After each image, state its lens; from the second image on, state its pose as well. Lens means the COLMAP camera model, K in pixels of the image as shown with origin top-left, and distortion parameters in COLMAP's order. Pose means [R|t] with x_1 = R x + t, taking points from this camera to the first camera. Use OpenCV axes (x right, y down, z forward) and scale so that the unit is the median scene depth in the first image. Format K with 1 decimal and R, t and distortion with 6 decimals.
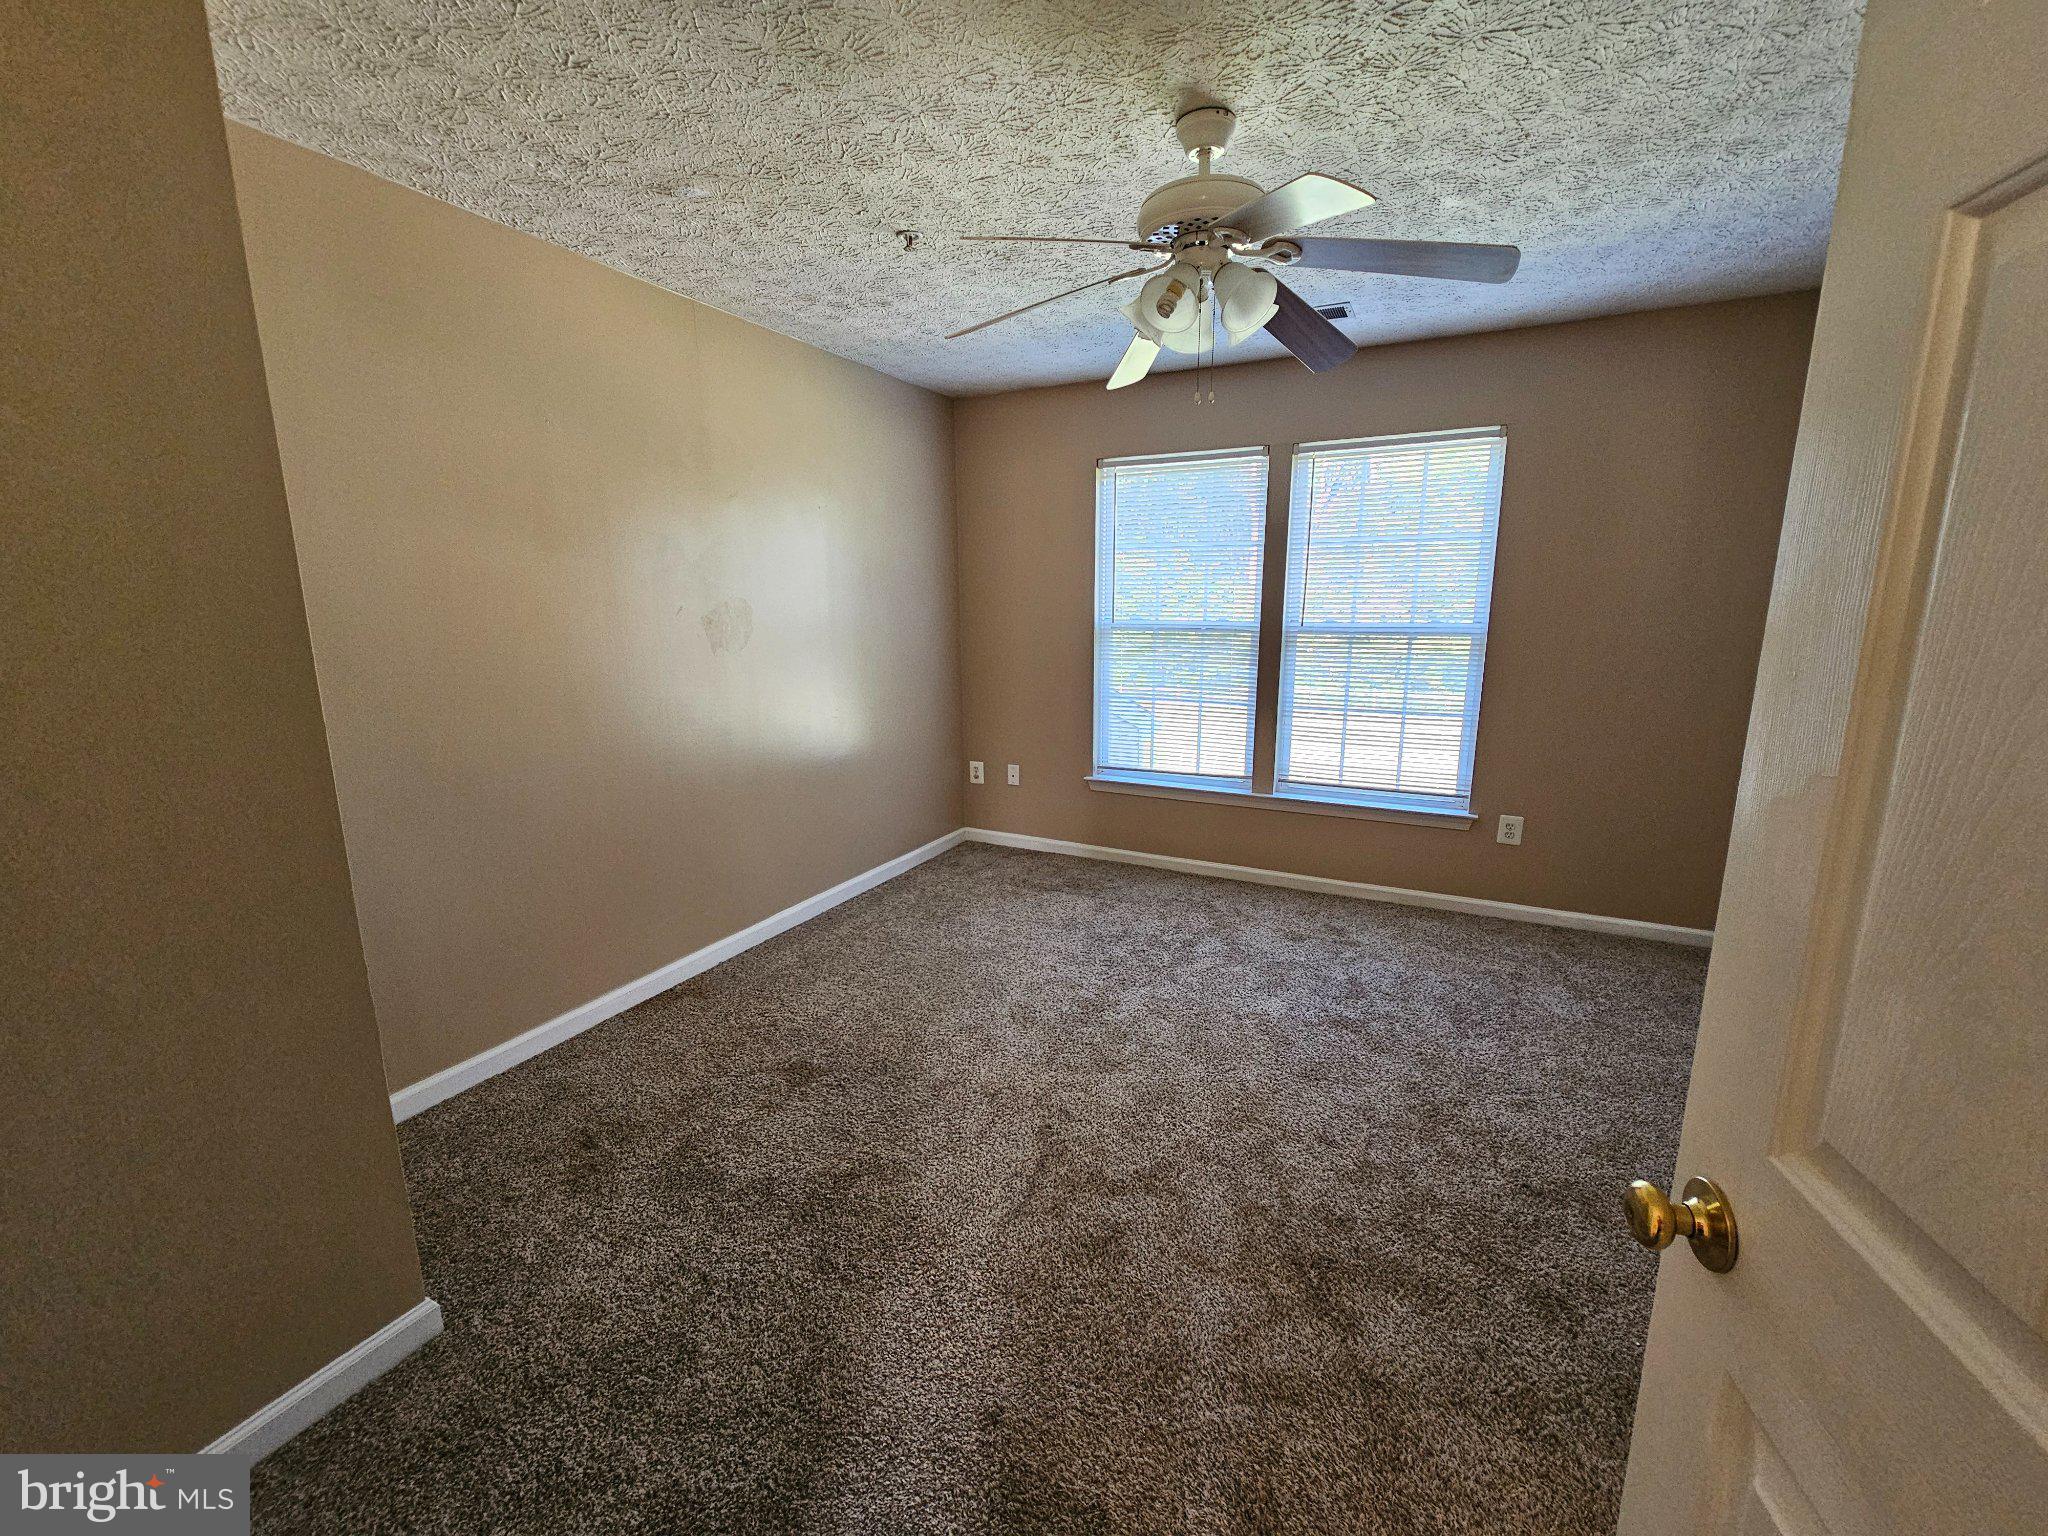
lens RADIAL K [[838.4, 0, 1027.5], [0, 838.4, 768.4], [0, 0, 1]] dist [0.001939, -0.000524]
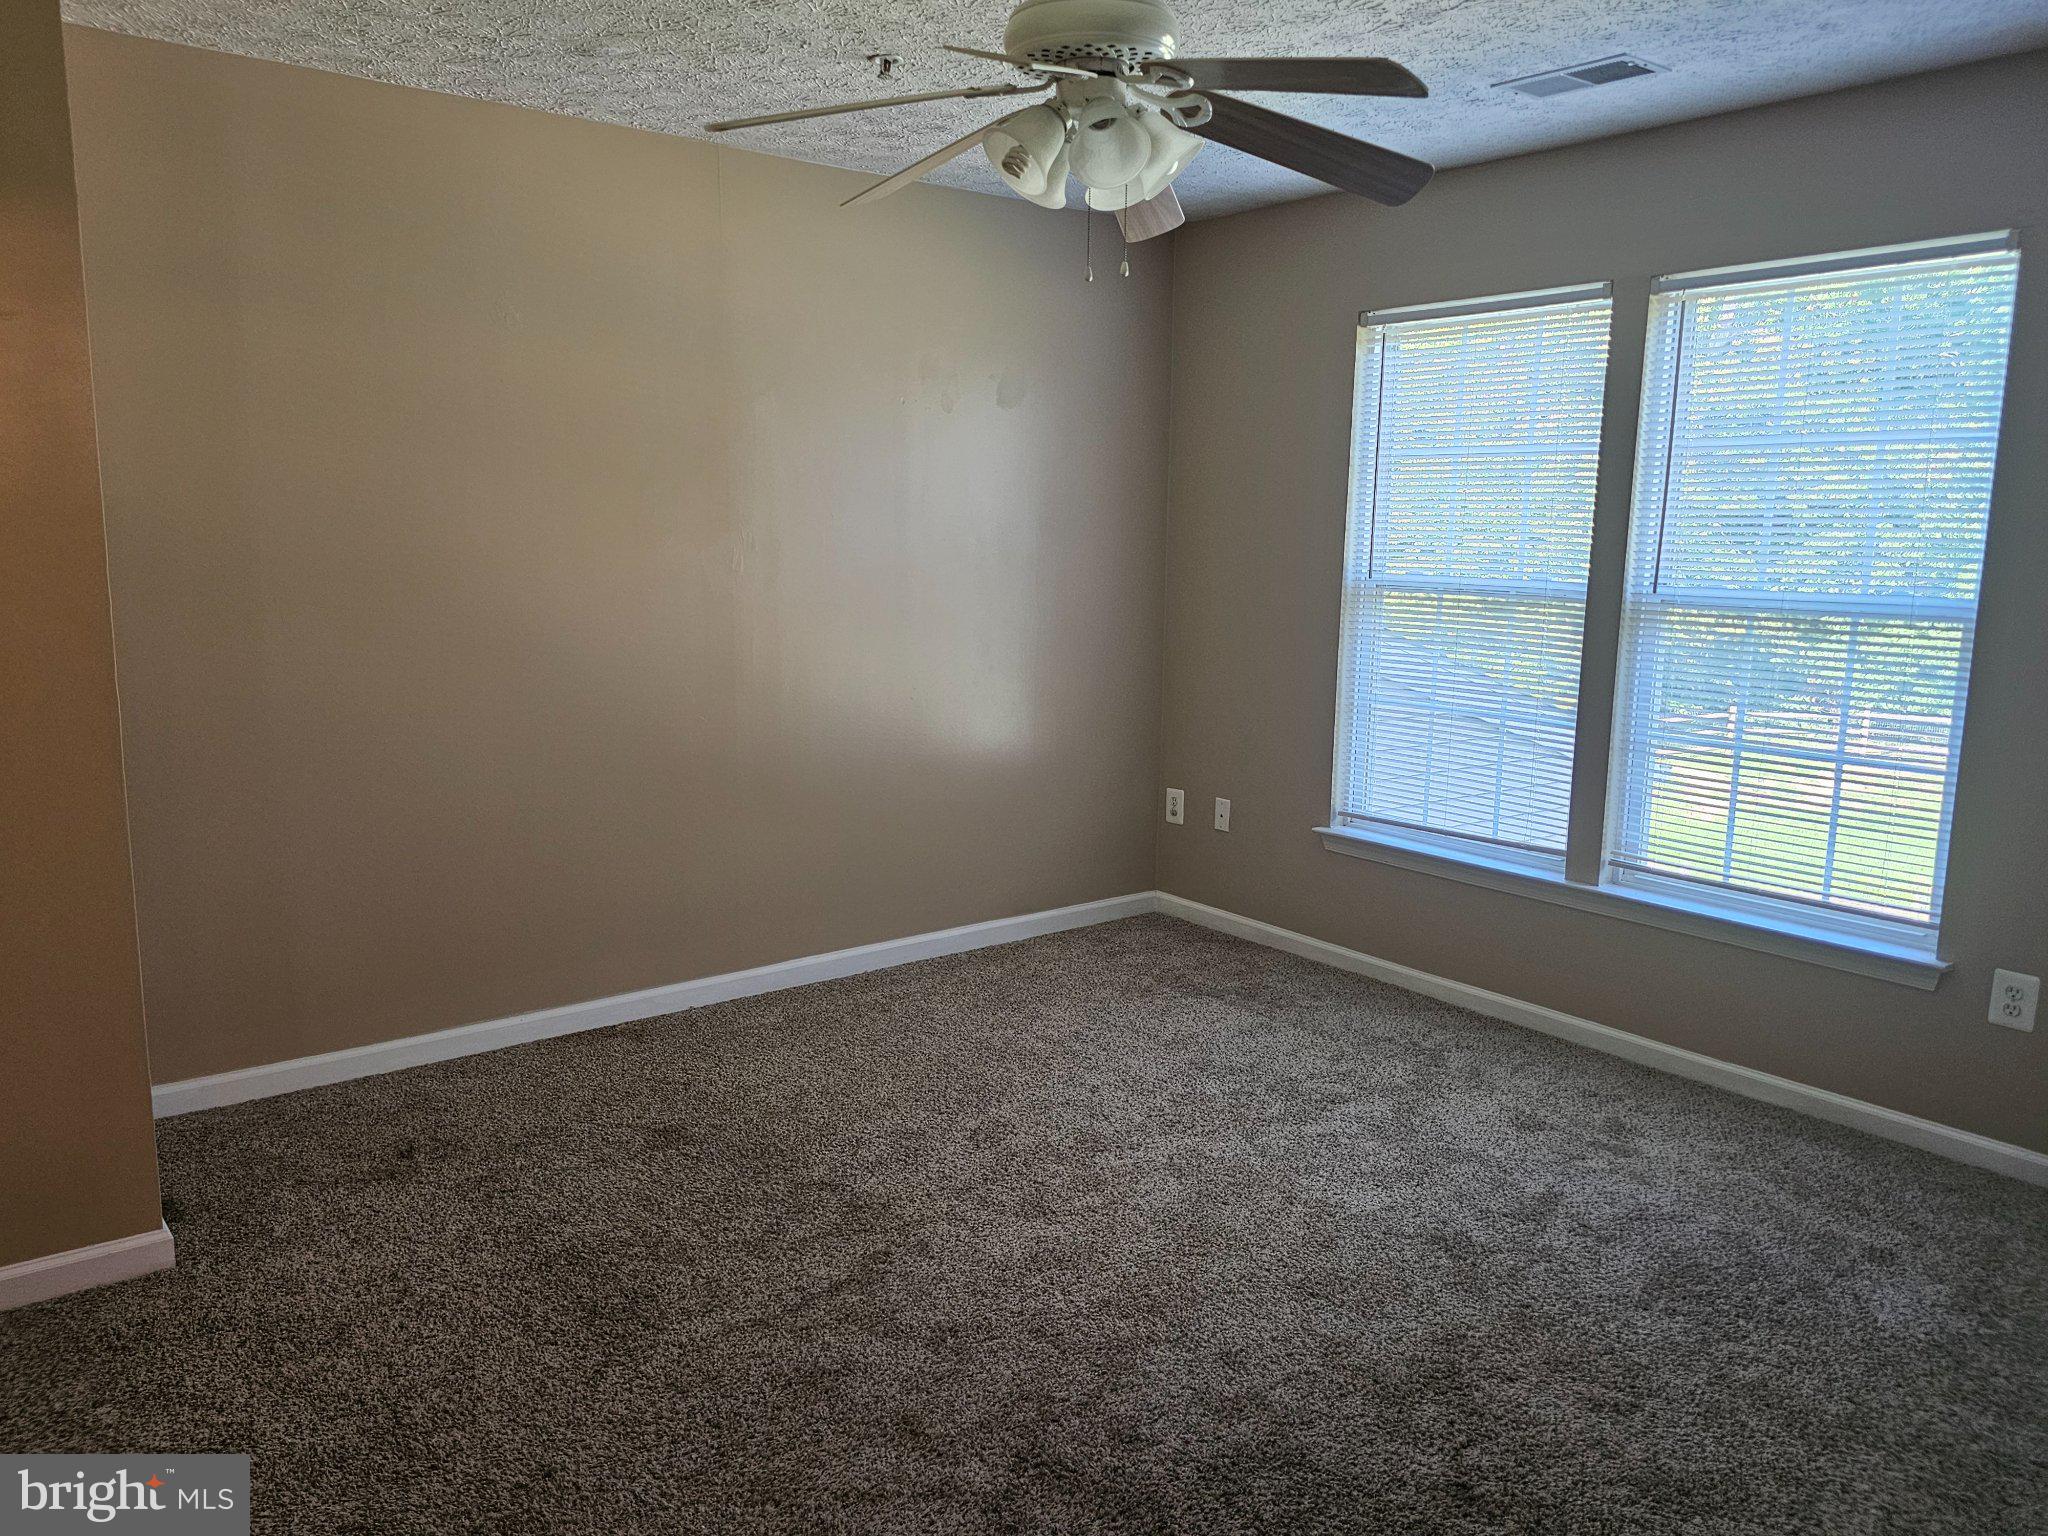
lens RADIAL K [[1500.9, 0, 1012.5], [0, 1500.9, 773.8], [0, 0, 1]] dist [0.077172, -0.081152]
pose [[0.906643, 0.088041, -0.412610, 0.374107], [-0.101538, 0.994772, -0.010855, 0.007004], [0.409497, 0.051737, 0.910843, -0.108589]]
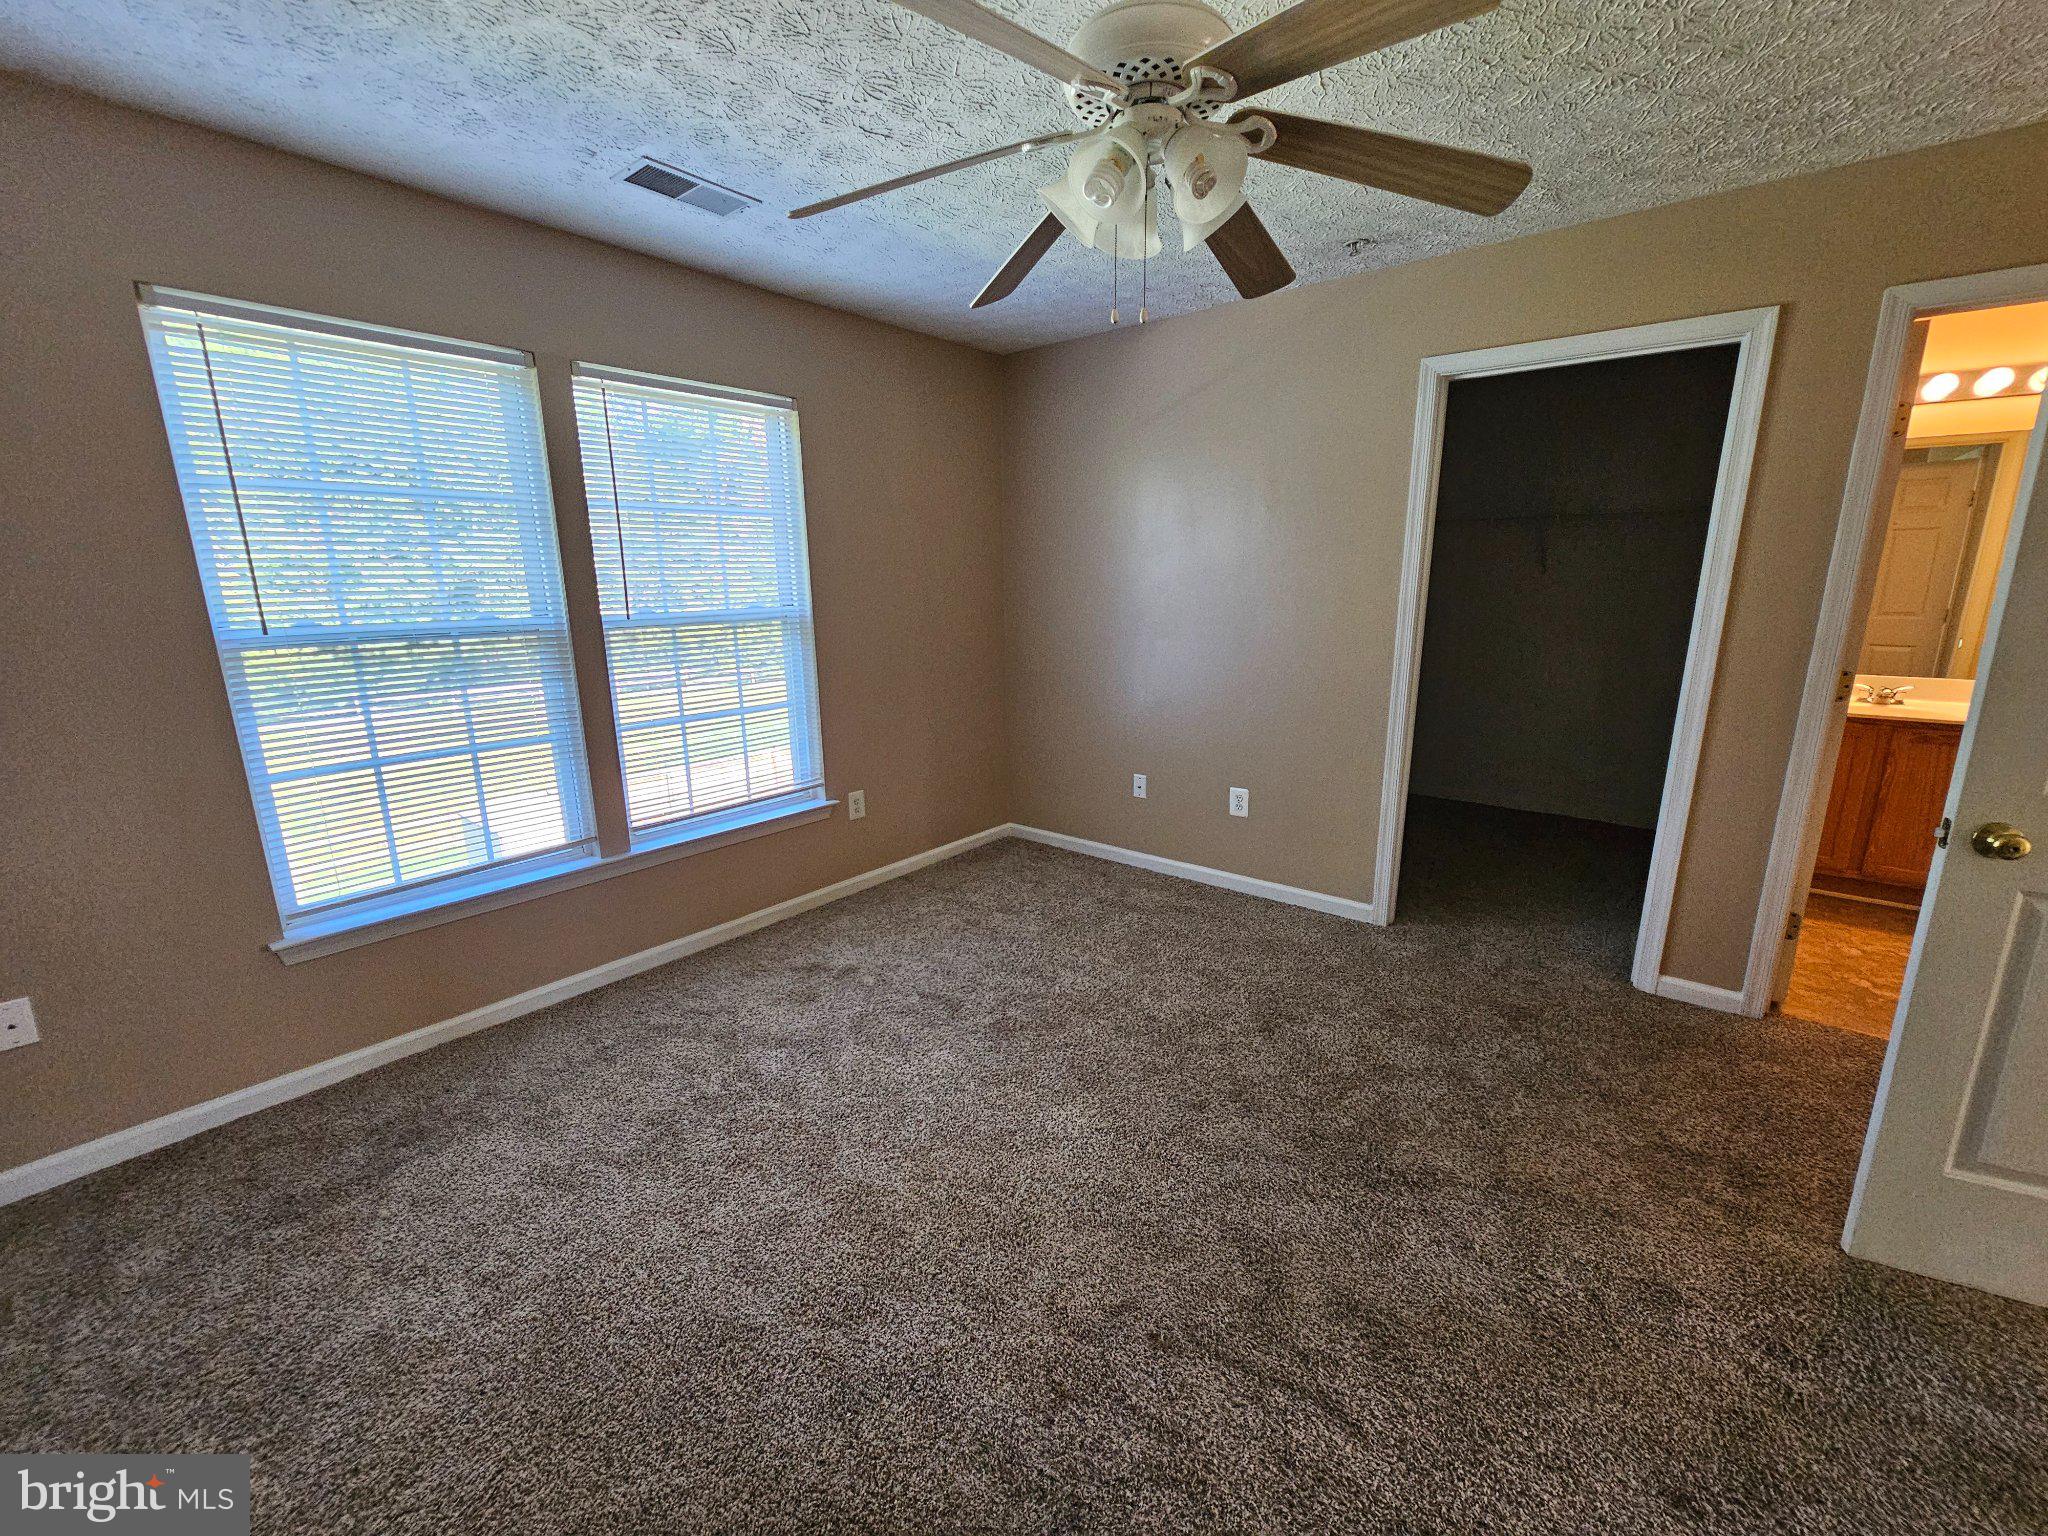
lens RADIAL K [[838.4, 0, 1027.5], [0, 838.4, 768.4], [0, 0, 1]] dist [0.001939, -0.000524]
pose [[0.219885, -0.218701, 0.950695, -0.333285], [0.203453, 0.963397, 0.174567, -0.102922], [-0.954074, 0.155038, 0.256332, 0.502360]]
